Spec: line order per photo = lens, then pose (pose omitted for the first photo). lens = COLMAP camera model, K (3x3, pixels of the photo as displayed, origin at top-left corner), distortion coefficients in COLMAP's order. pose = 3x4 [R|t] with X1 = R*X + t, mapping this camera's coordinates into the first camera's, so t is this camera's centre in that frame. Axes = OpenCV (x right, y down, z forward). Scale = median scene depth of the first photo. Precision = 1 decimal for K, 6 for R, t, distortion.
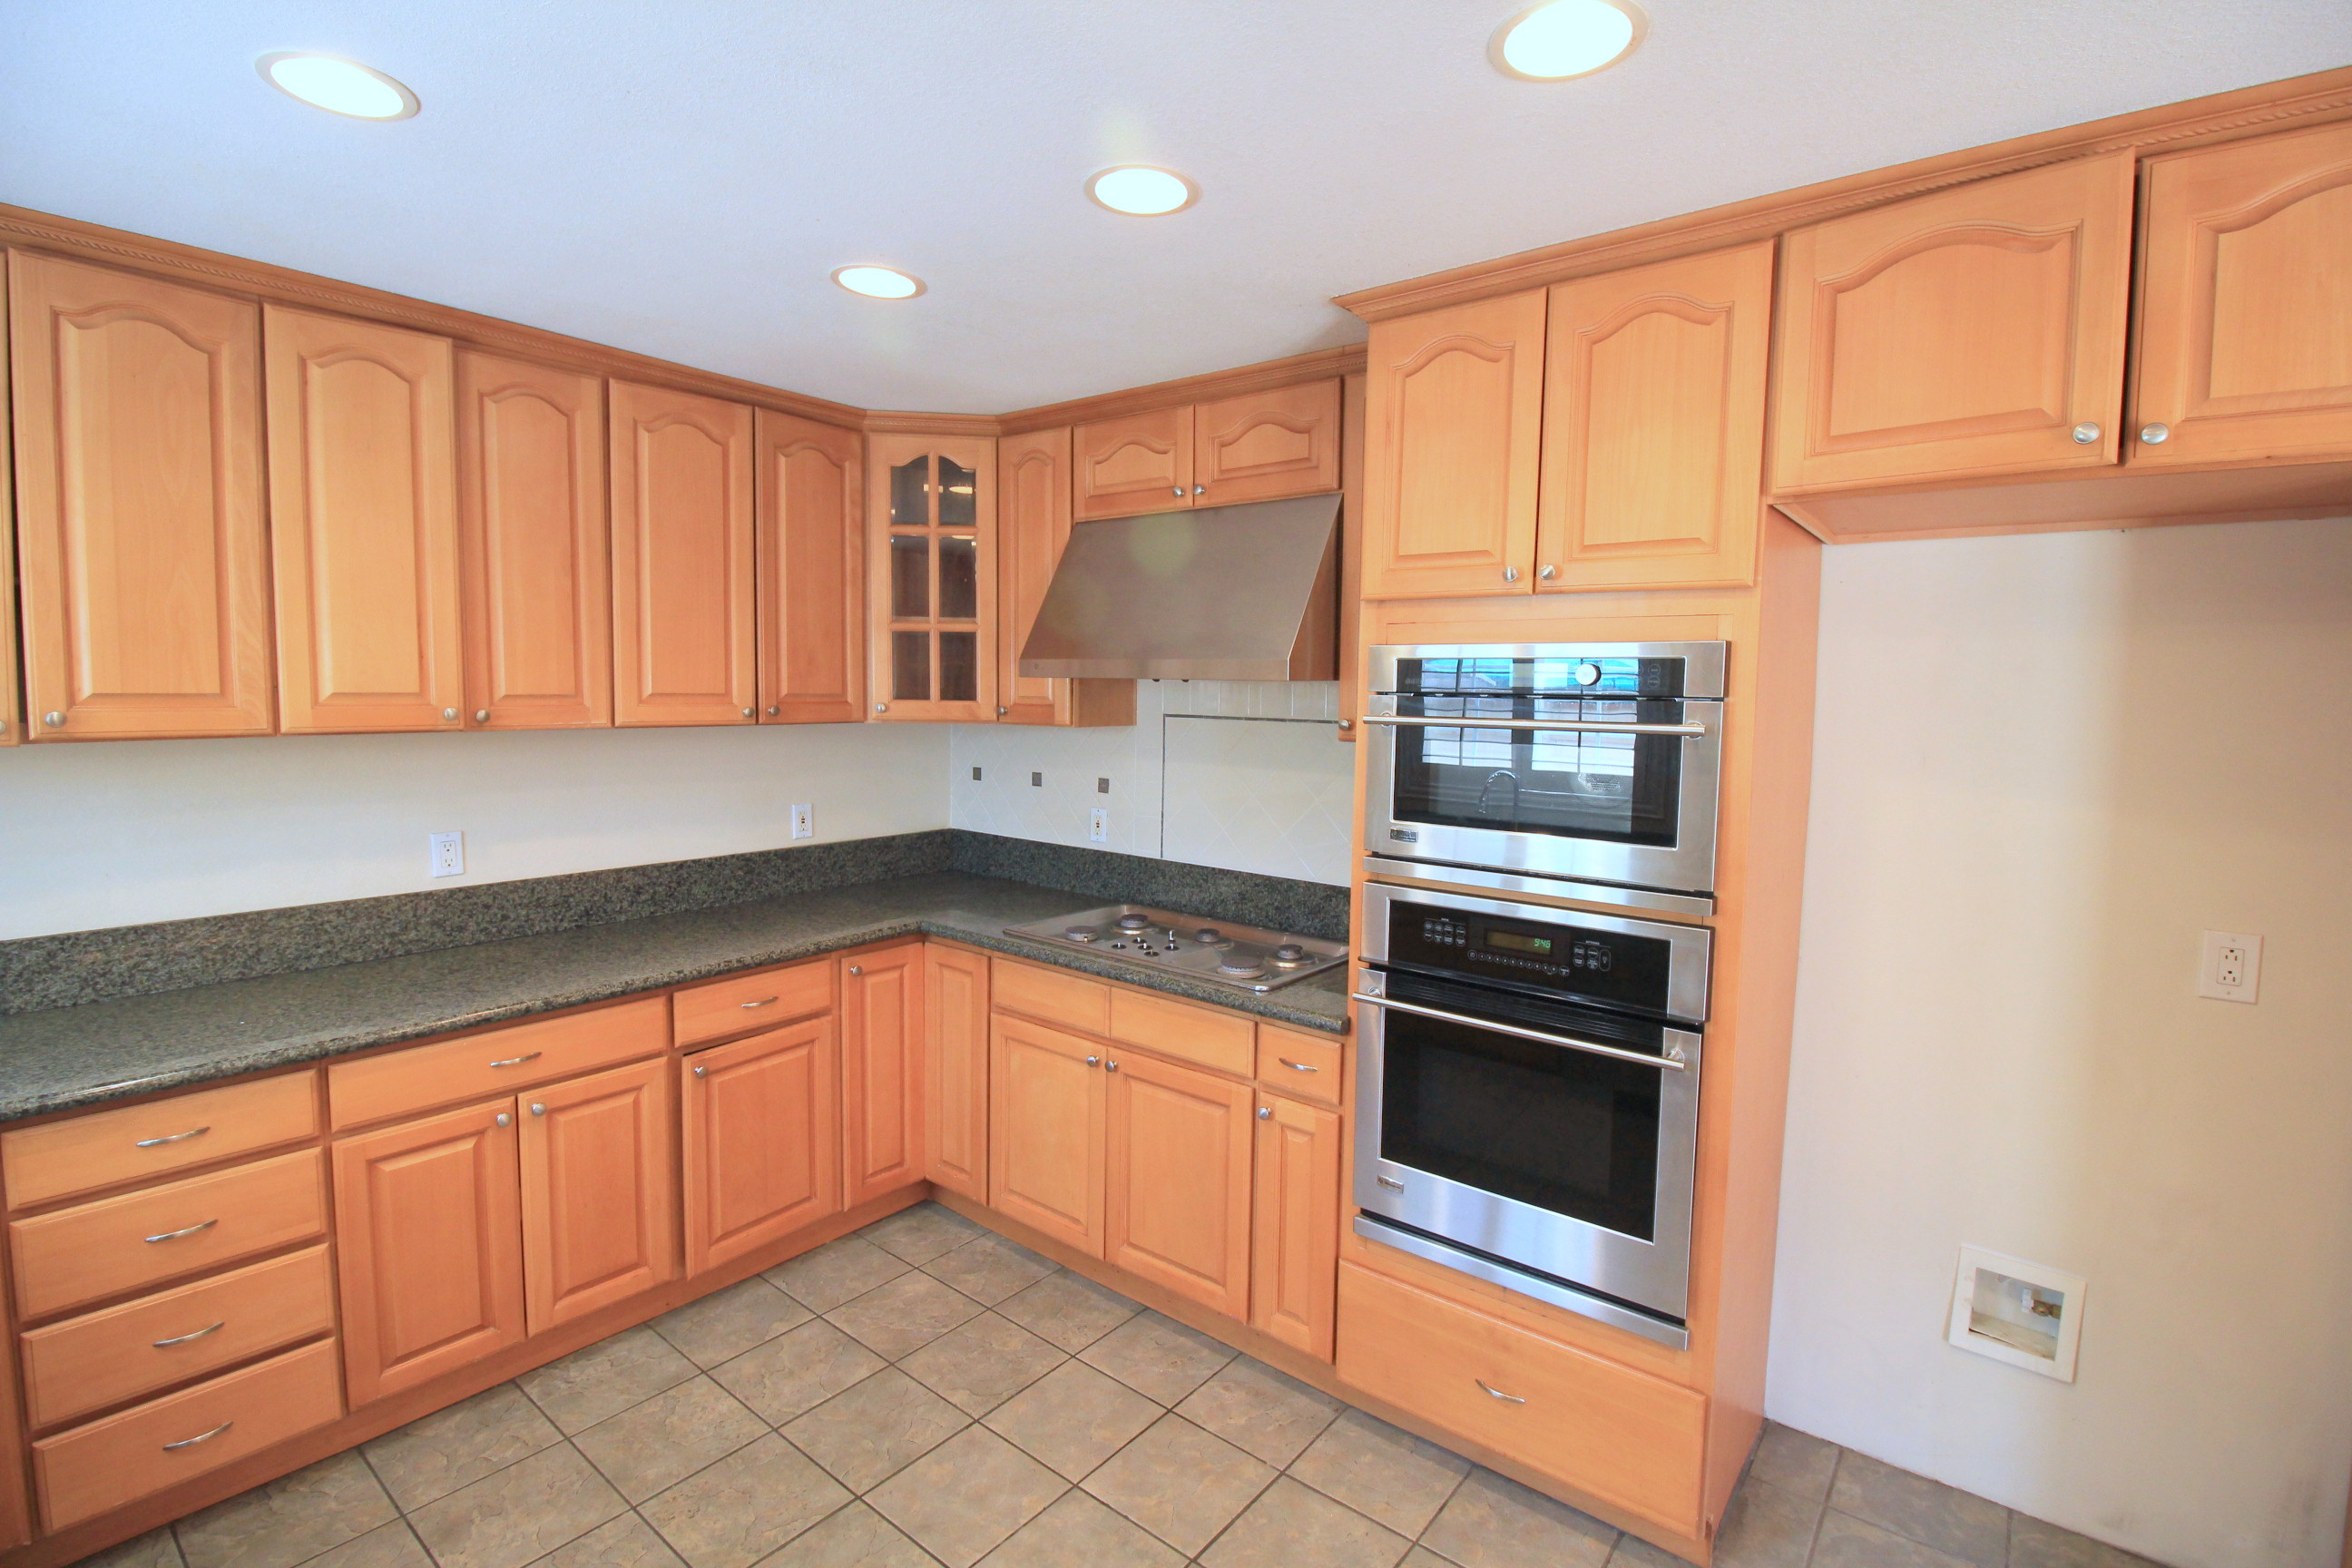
lens RADIAL K [[1076.2, 0, 1186.1], [0, 1076.2, 773.8], [0, 0, 1]] dist [-0.007951, -0.008100]
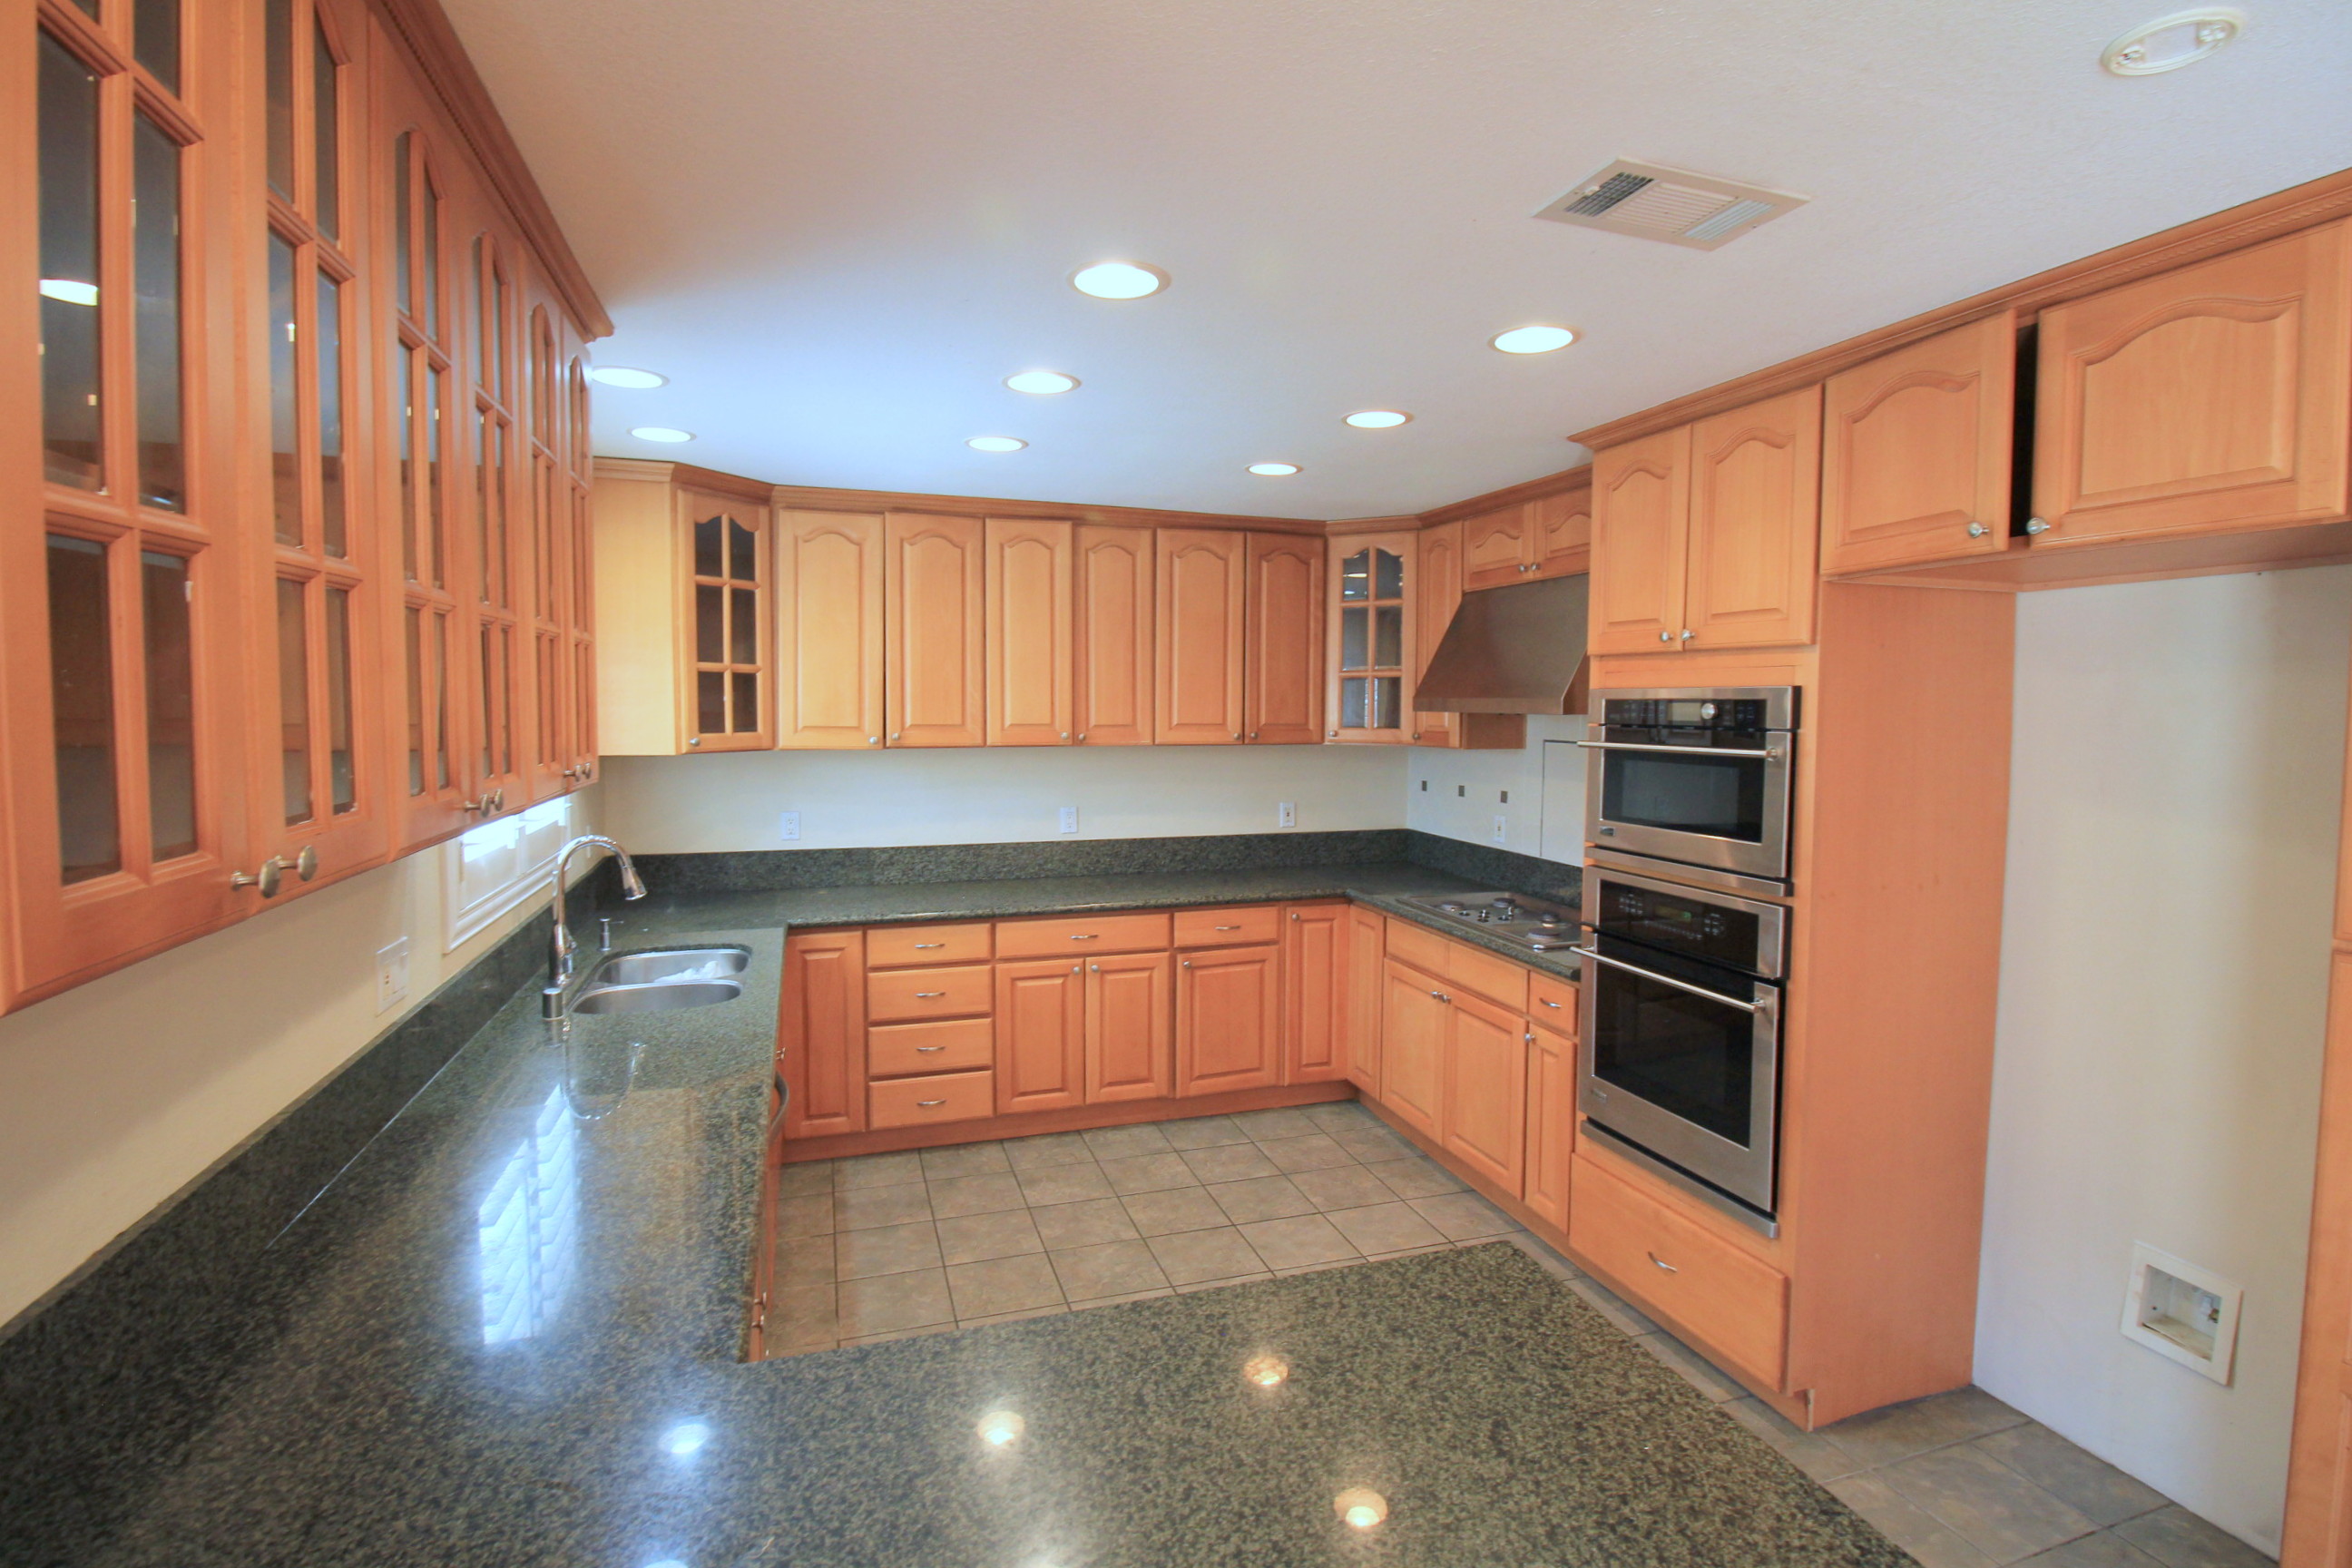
lens RADIAL K [[1076.2, 0, 1195.2], [0, 1076.2, 779.3], [0, 0, 1]] dist [-0.007951, -0.008100]
pose [[0.843605, 0.027137, -0.536279, 0.426402], [-0.036989, 0.999287, -0.007621, 0.019516], [0.535689, 0.026266, 0.844007, -0.355924]]
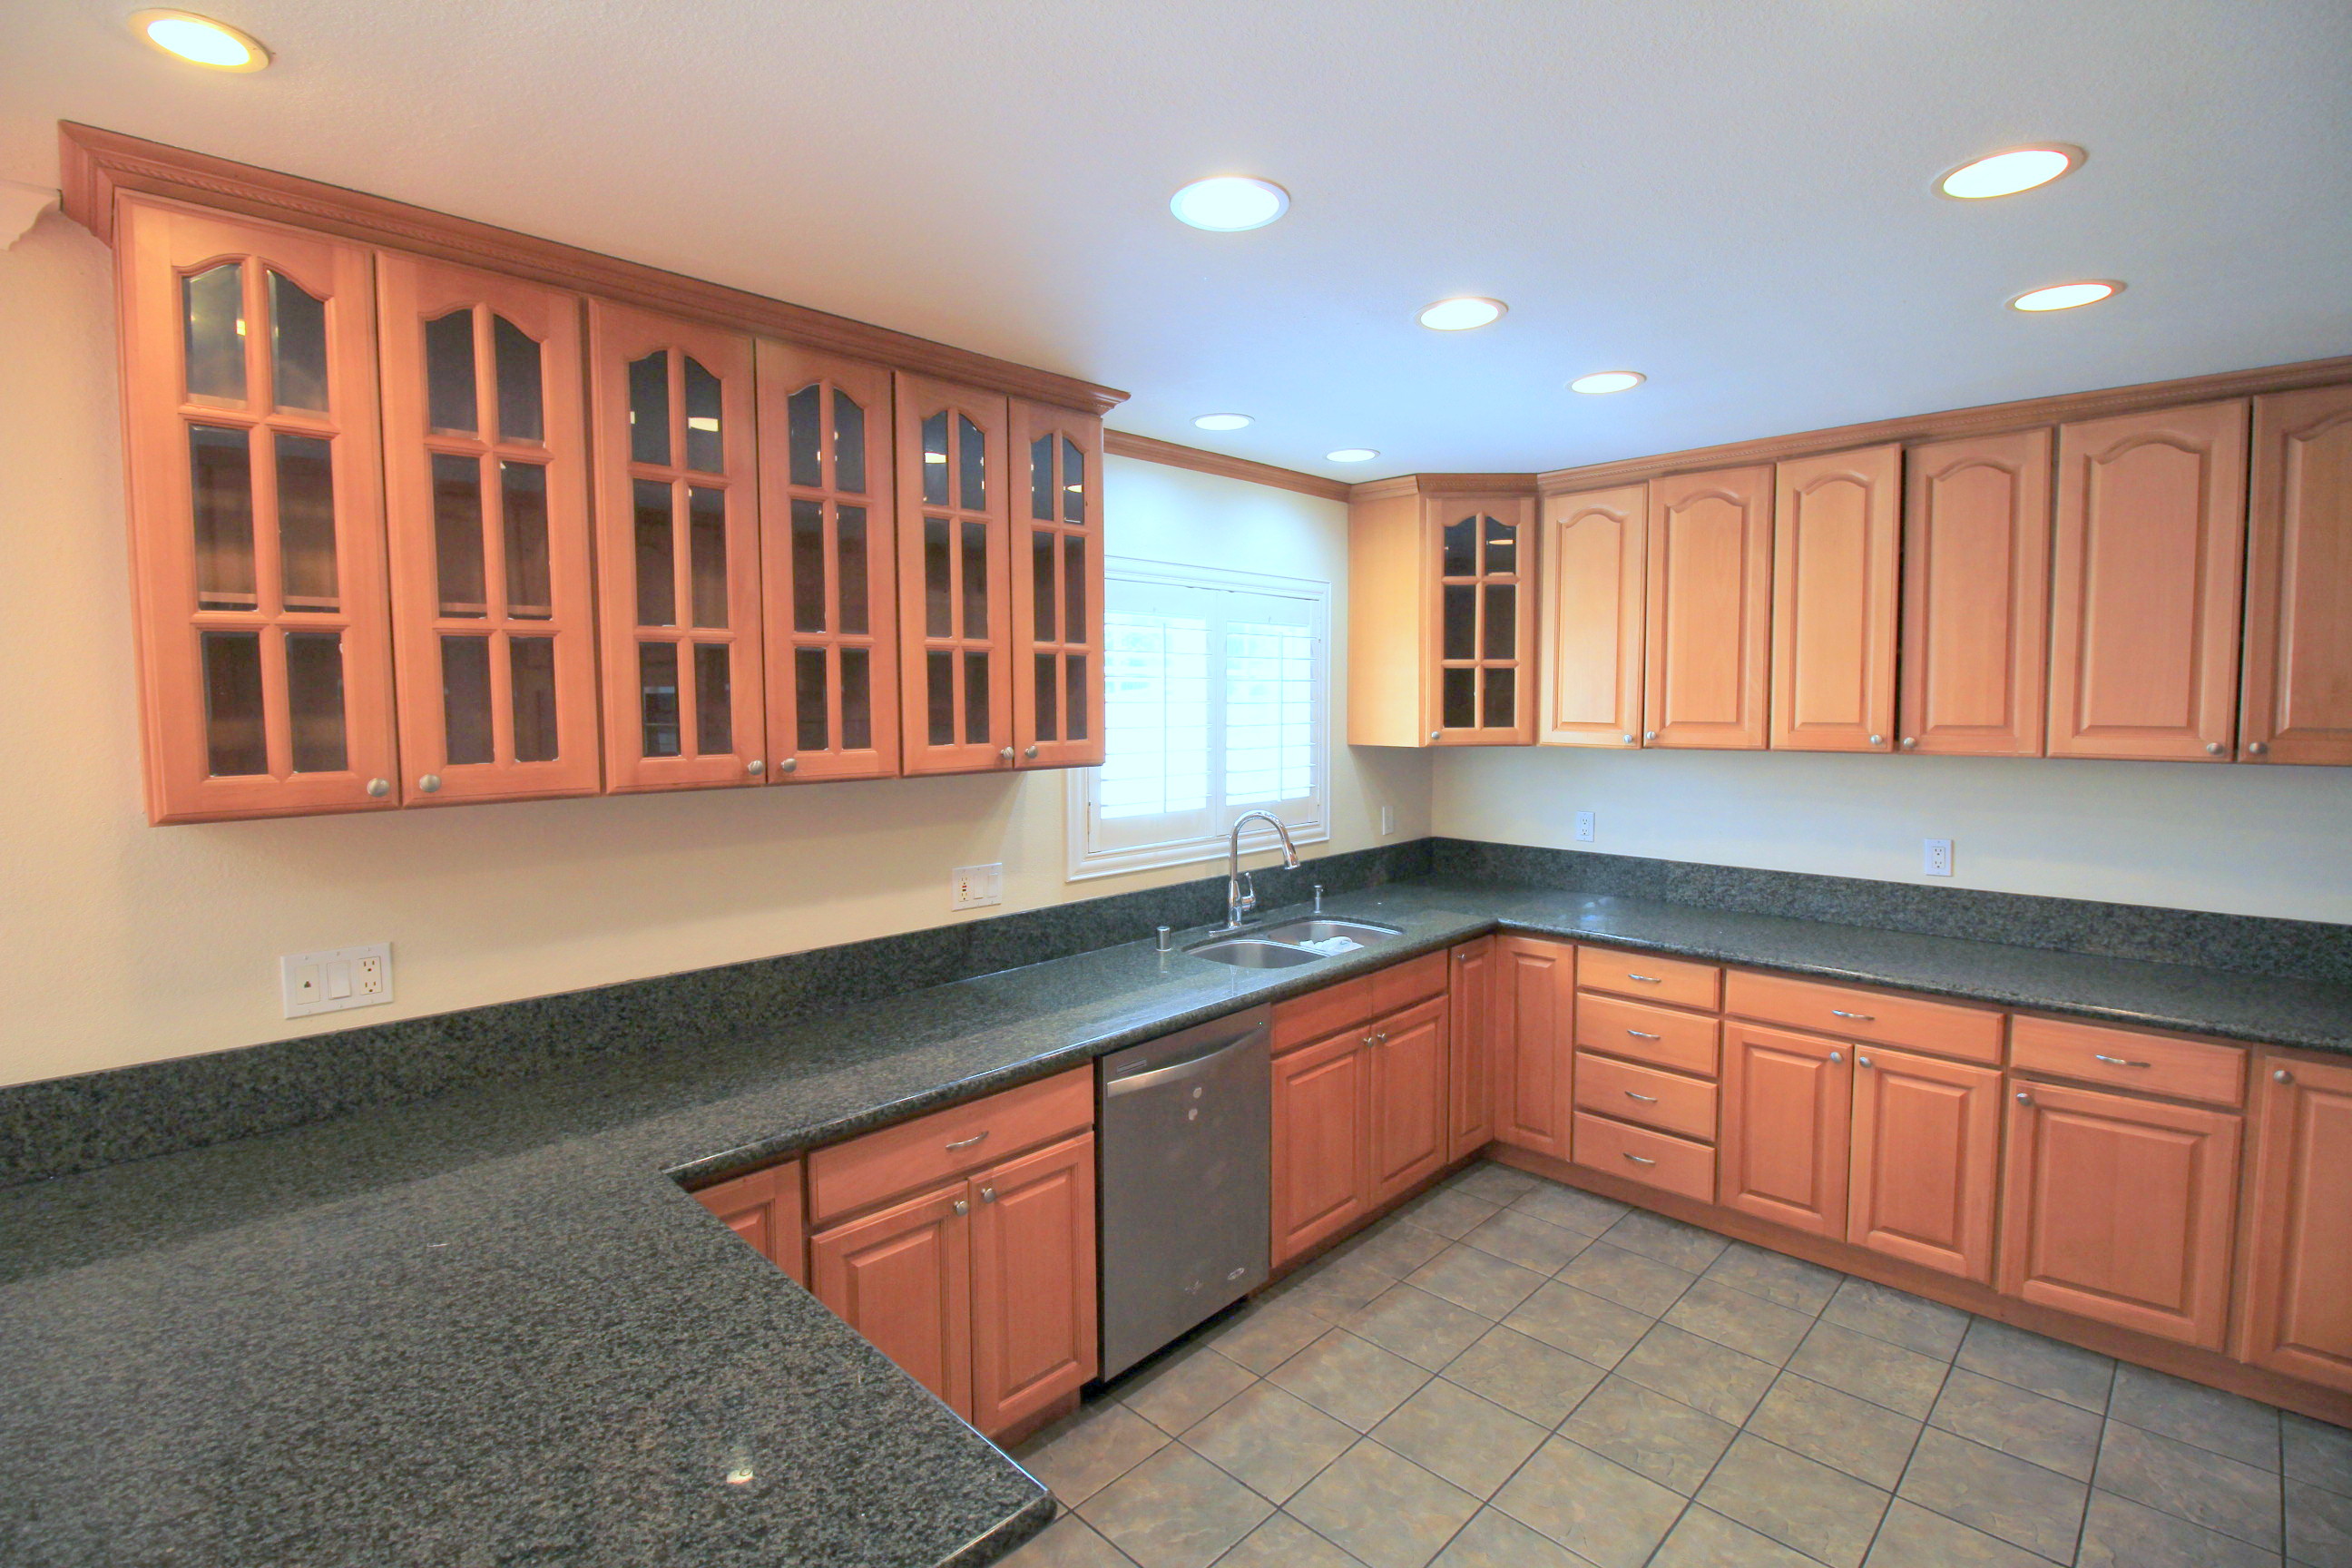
lens RADIAL K [[1076.2, 0, 1222.1], [0, 1076.2, 781.5], [0, 0, 1]] dist [-0.007951, -0.008100]
pose [[-0.065781, 0.060697, -0.995986, 0.633010], [-0.078722, 0.994721, 0.065819, -0.029089], [0.994724, 0.082736, -0.060656, 0.305653]]
